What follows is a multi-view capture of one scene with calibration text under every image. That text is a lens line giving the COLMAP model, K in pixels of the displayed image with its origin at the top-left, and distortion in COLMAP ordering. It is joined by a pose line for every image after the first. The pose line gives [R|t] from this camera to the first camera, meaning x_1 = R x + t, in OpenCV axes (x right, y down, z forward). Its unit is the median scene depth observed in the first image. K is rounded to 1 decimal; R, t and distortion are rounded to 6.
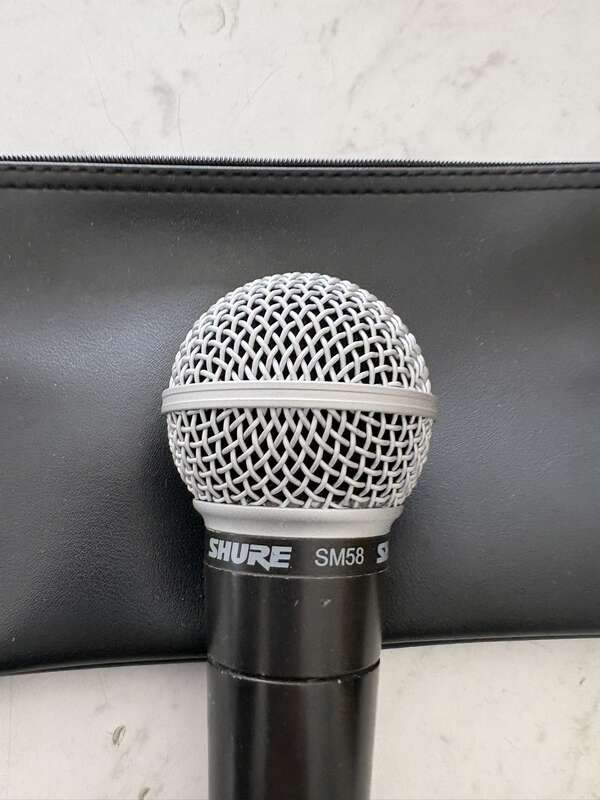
lens RADIAL K [[635.5, 0, 294.6], [0, 635.5, 403.1], [0, 0, 1]] dist [0.011677, -0.002057]
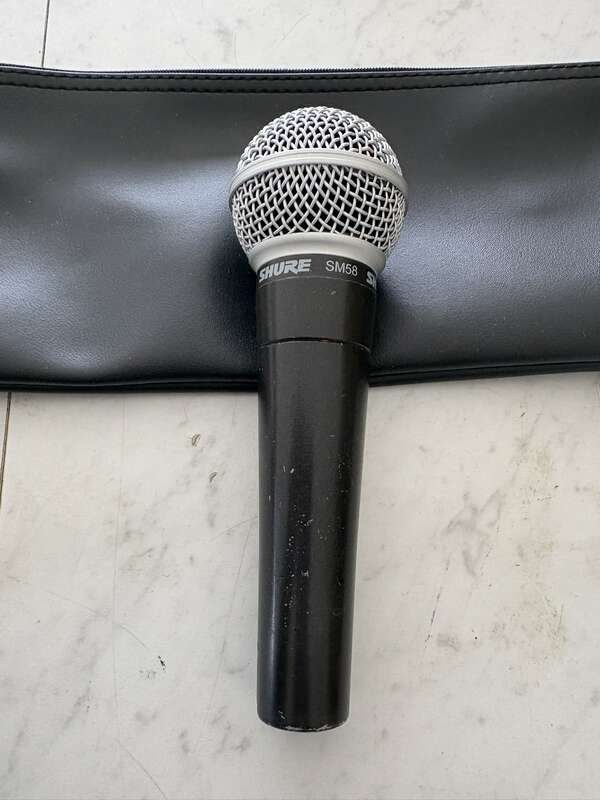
lens RADIAL K [[635.5, 0, 289.1], [0, 635.5, 398.8], [0, 0, 1]] dist [0.011677, -0.002057]
pose [[0.998036, -0.003789, -0.062531, 0.038404], [0.000040, 0.998207, -0.059851, 0.664572], [0.062646, 0.059731, 0.996247, -0.576815]]
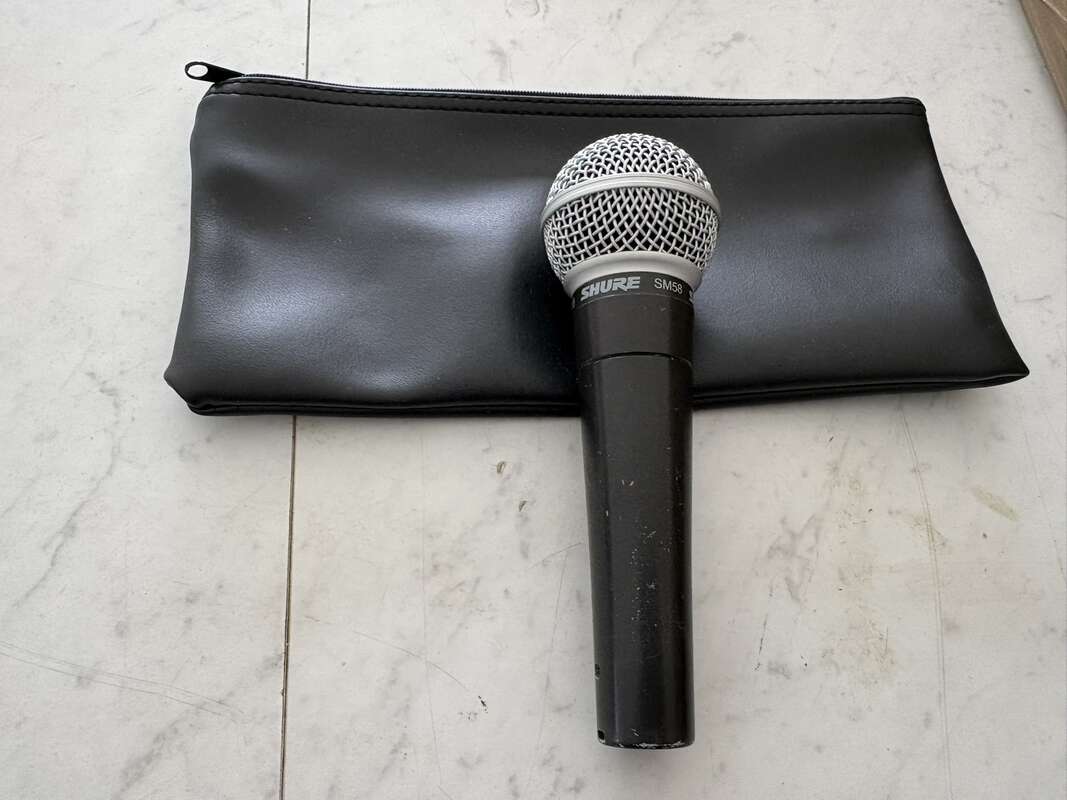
lens RADIAL K [[847.6, 0, 524.8], [0, 847.6, 392.2], [0, 0, 1]] dist [0.011677, -0.002057]
pose [[0.998574, -0.010310, 0.052371, -0.412242], [0.019430, 0.984064, -0.176748, 0.885833], [-0.049714, 0.177514, 0.982862, -1.065154]]
